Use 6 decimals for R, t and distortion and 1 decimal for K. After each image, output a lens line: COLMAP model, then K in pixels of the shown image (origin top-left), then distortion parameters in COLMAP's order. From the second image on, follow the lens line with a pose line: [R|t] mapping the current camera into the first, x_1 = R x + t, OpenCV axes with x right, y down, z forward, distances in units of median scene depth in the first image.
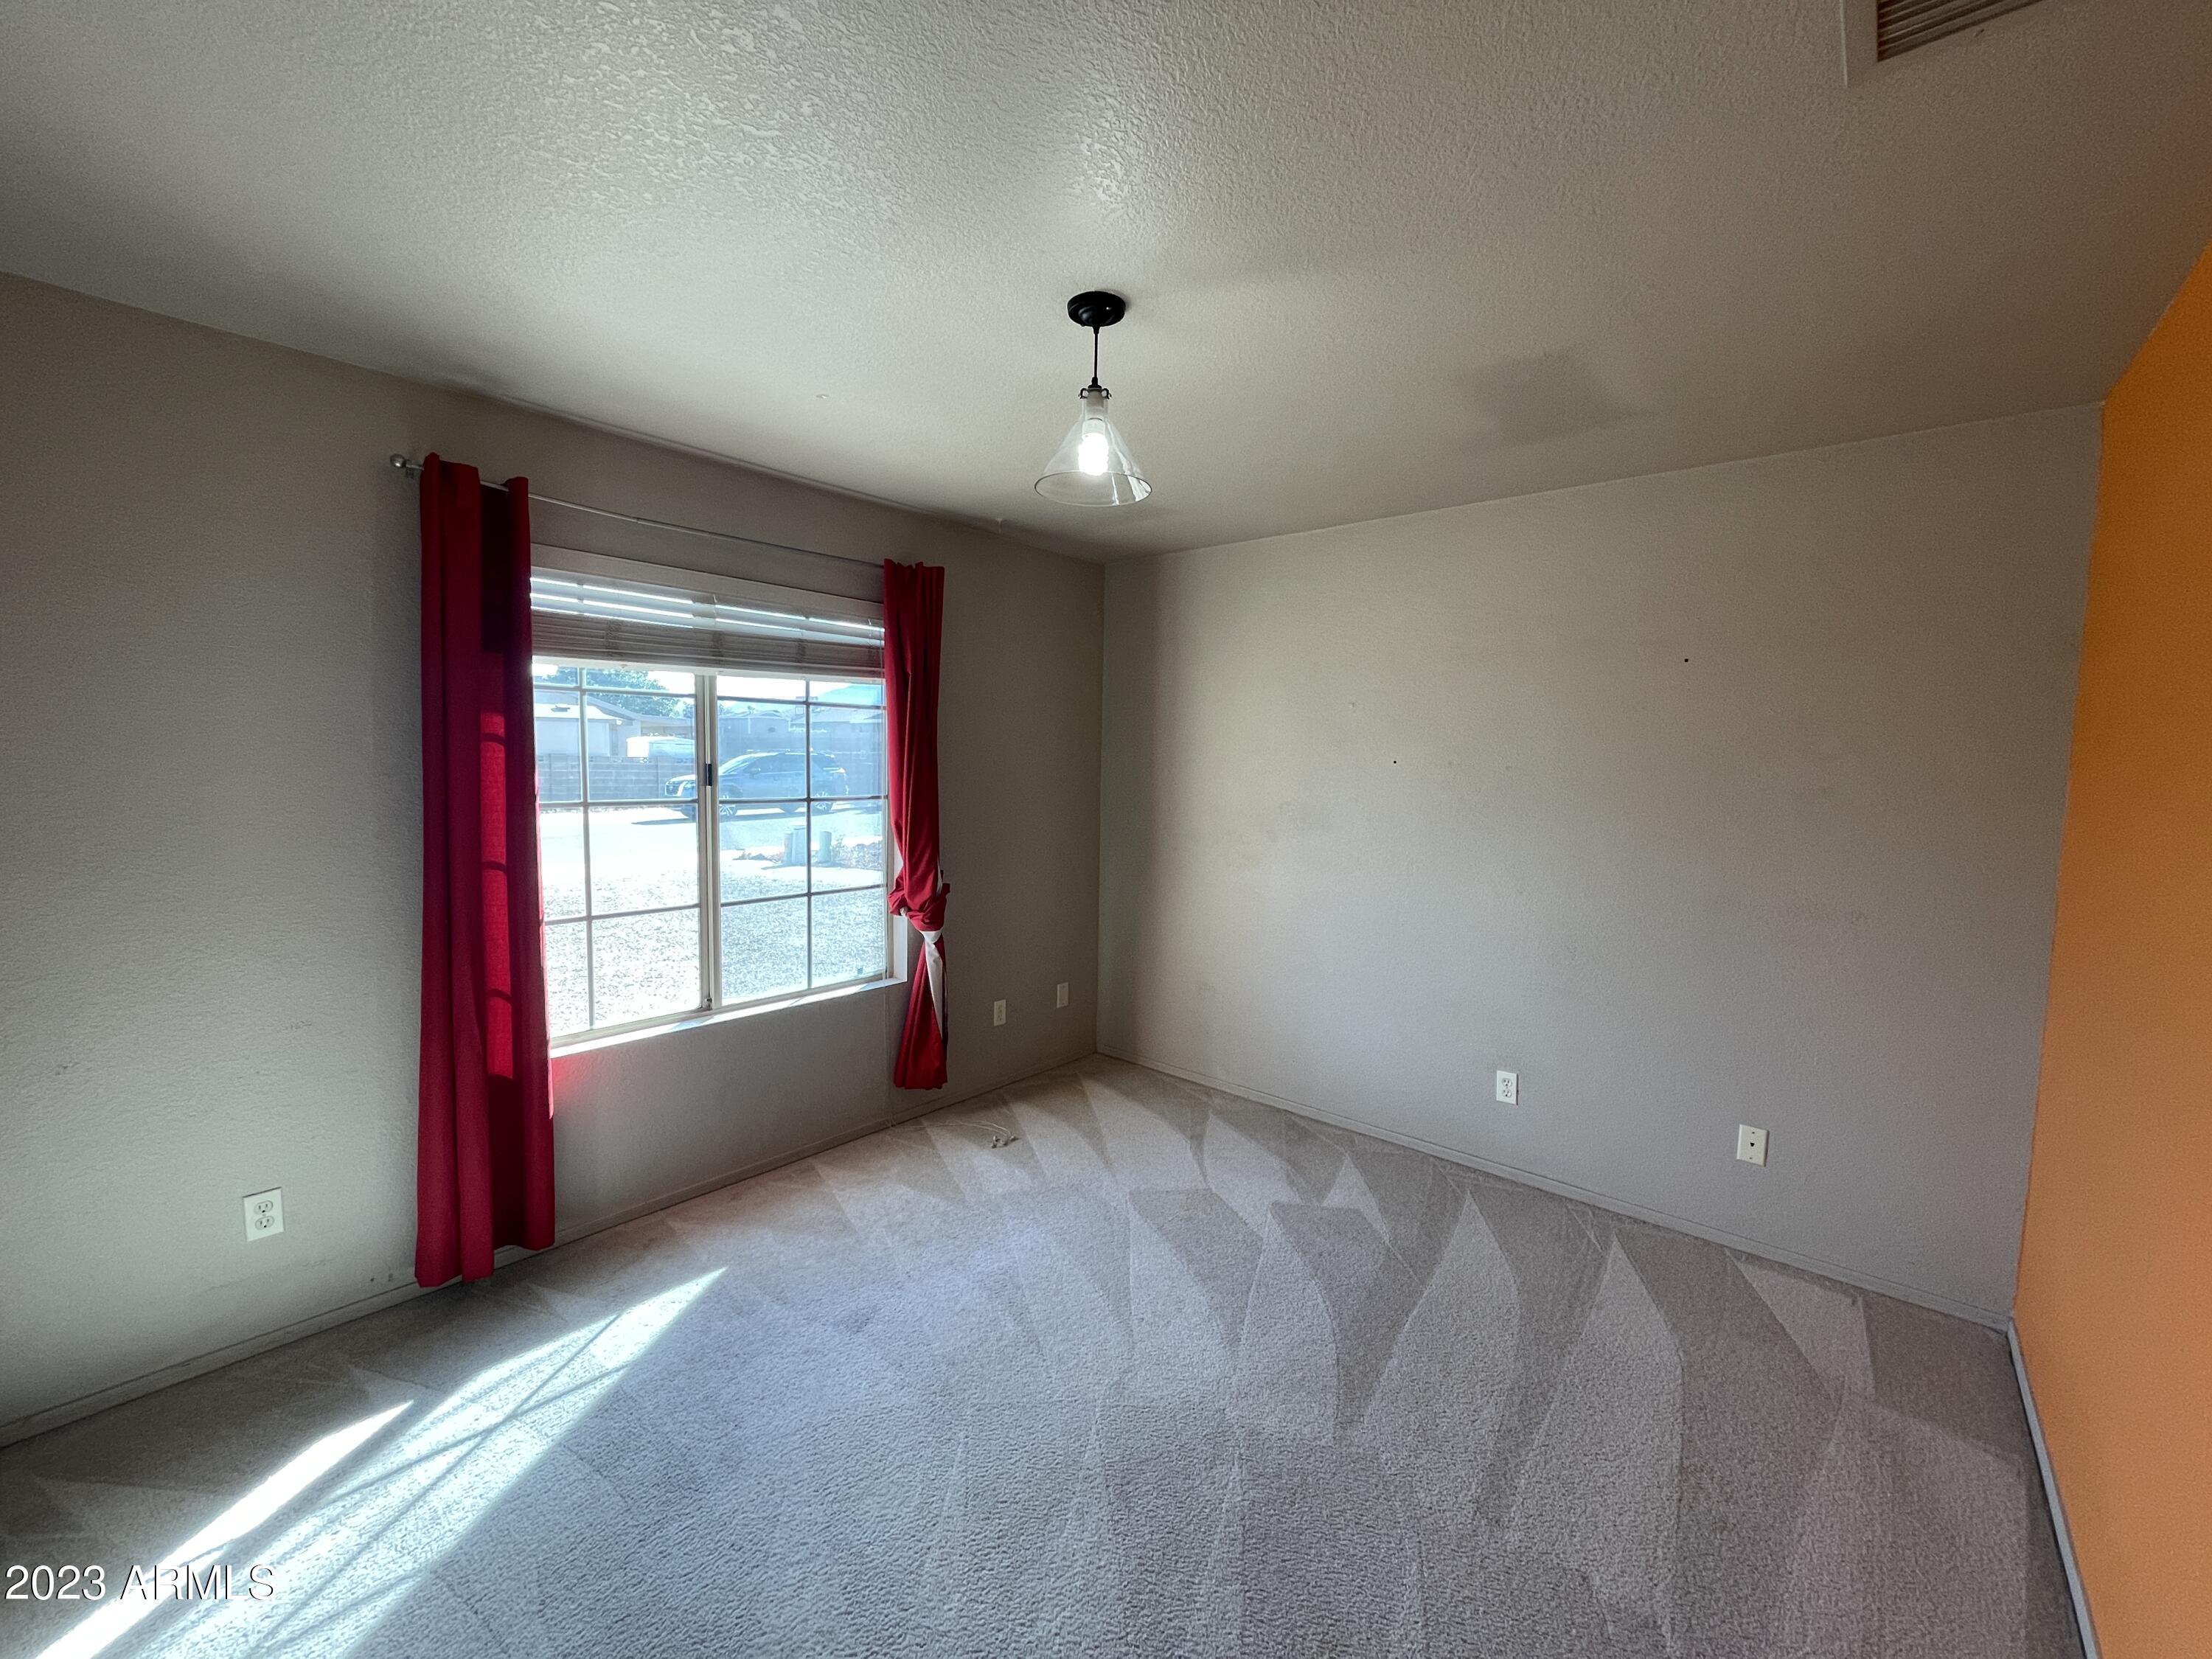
lens RADIAL K [[904.8, 0, 1106.0], [0, 904.8, 829.5], [0, 0, 1]] dist [-0.003884, 0.000030]
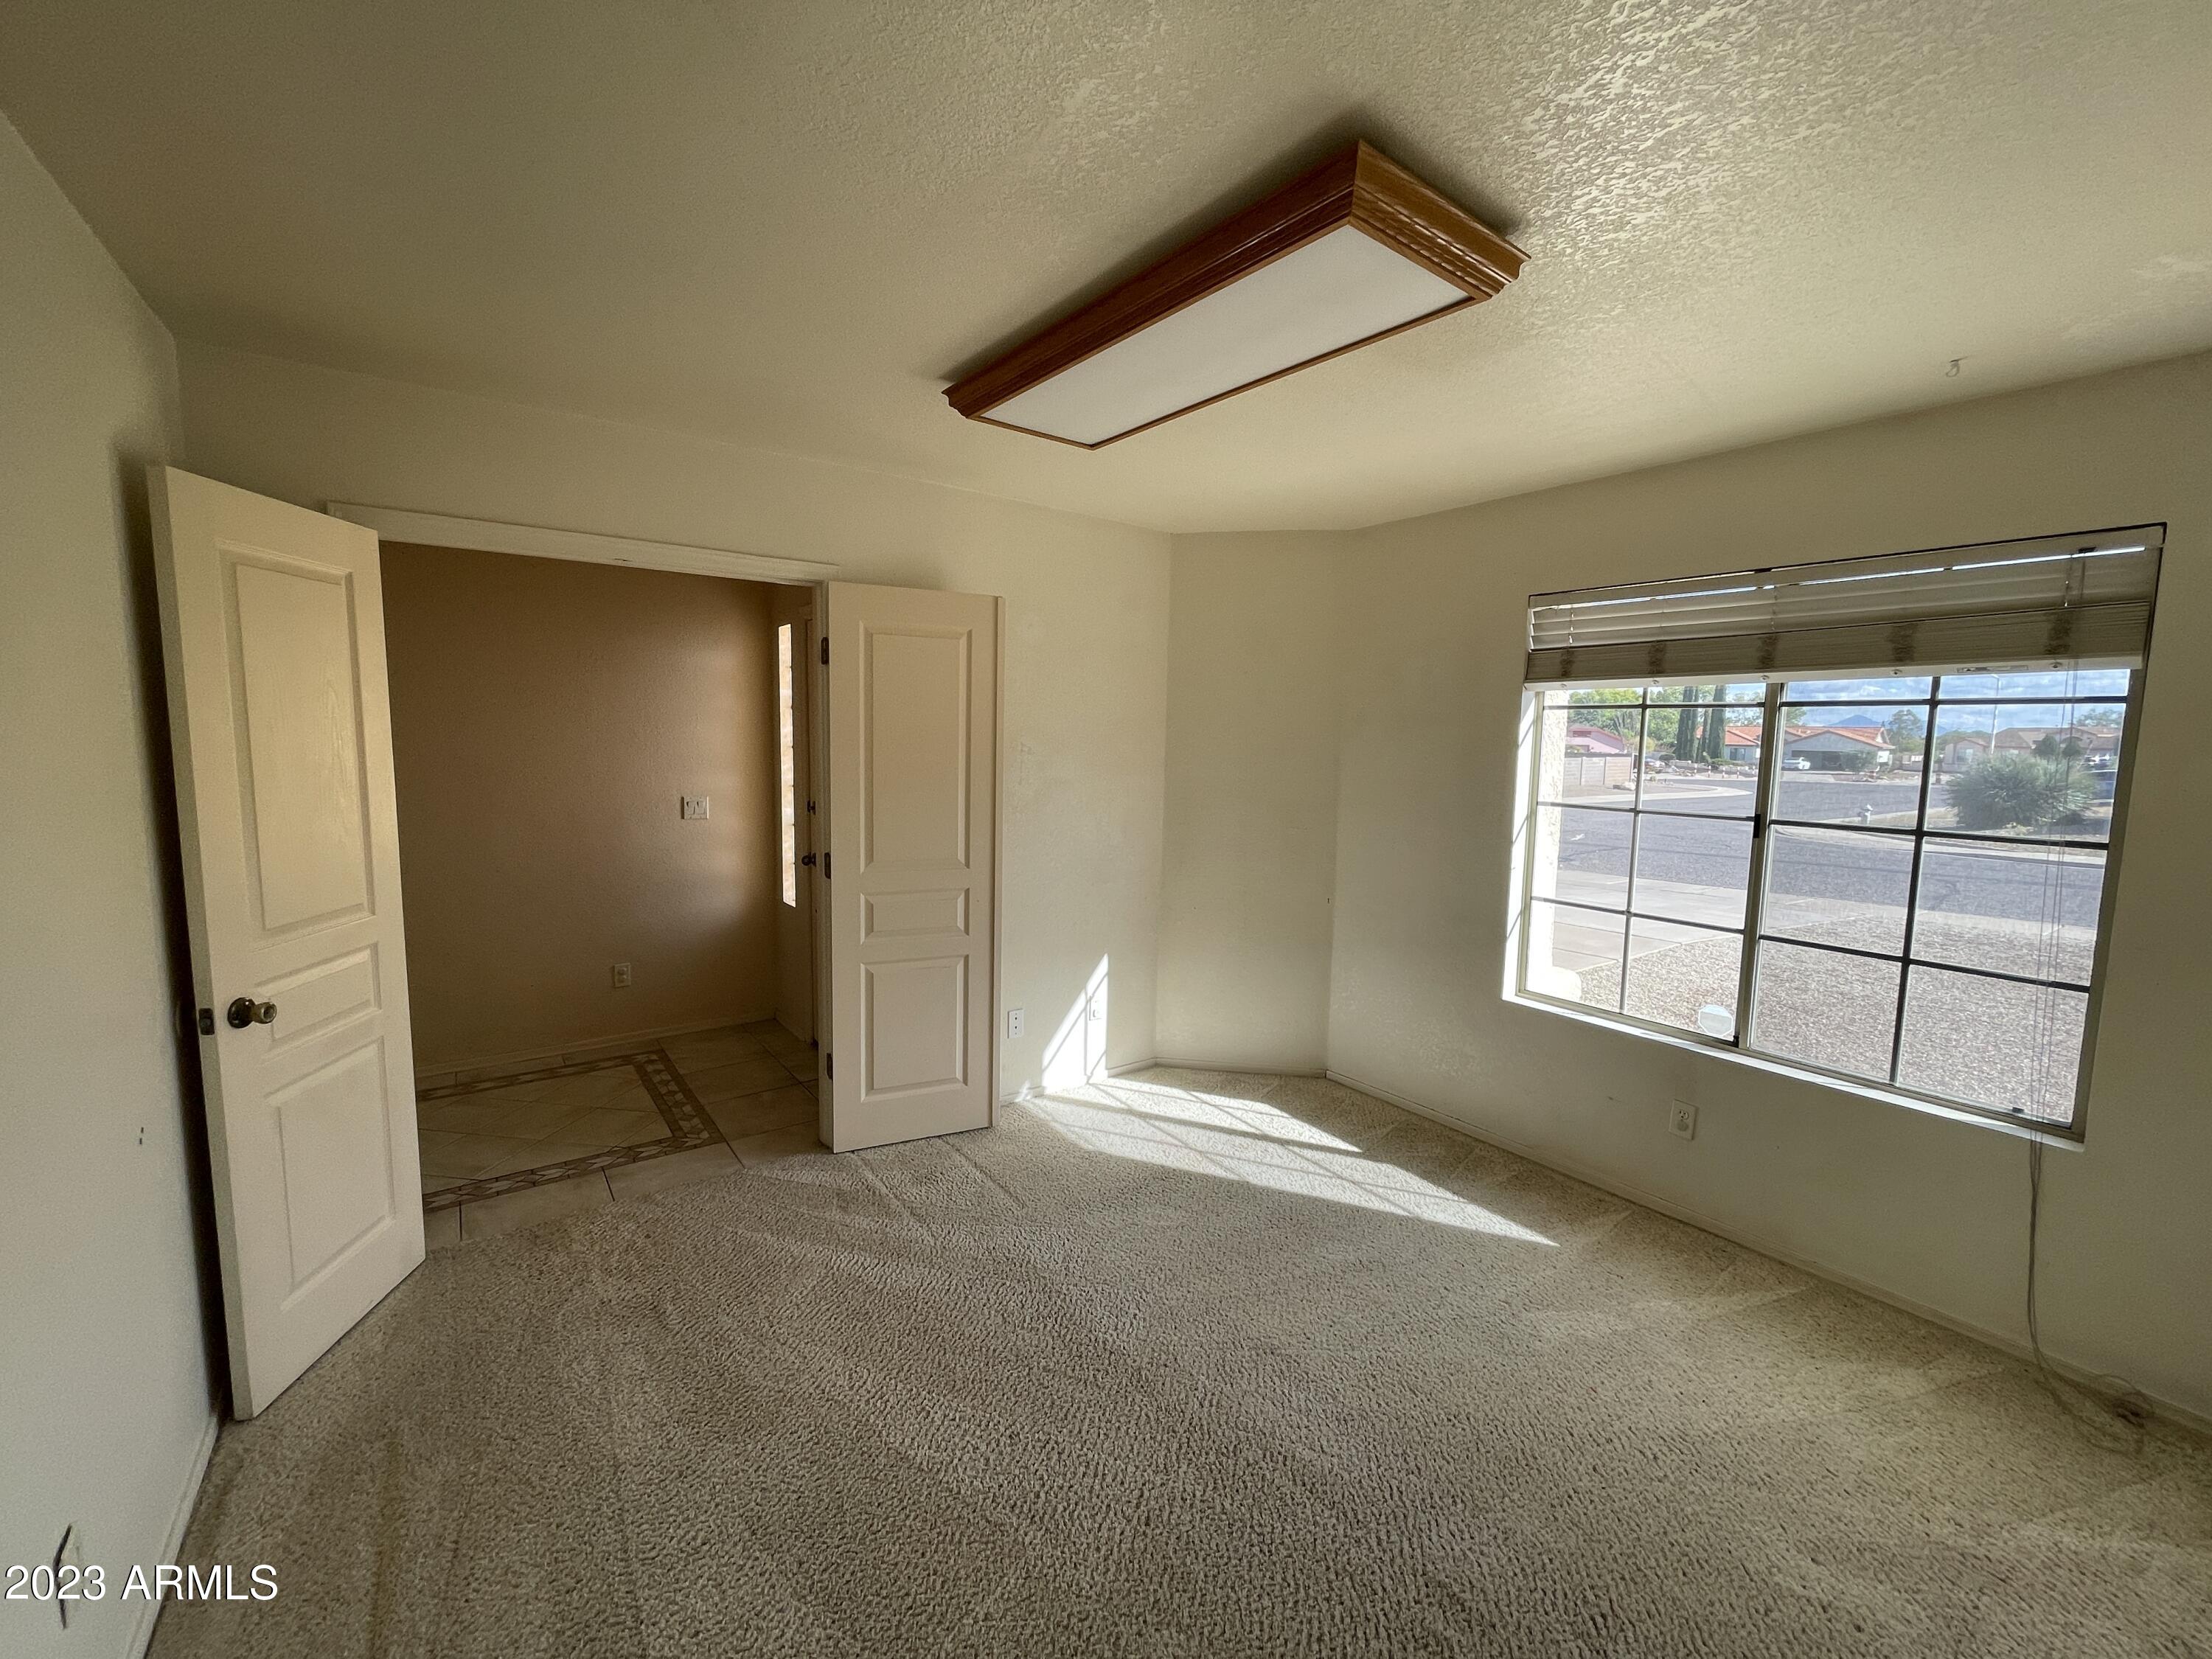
lens RADIAL K [[910.2, 0, 1106.0], [0, 910.2, 829.5], [0, 0, 1]] dist [0.000805, 0.000179]
pose [[-0.237275, 0.068817, -0.969002, 0.621824], [-0.125408, 0.986971, 0.100802, -0.031852], [0.963314, 0.145439, -0.225553, 0.584971]]
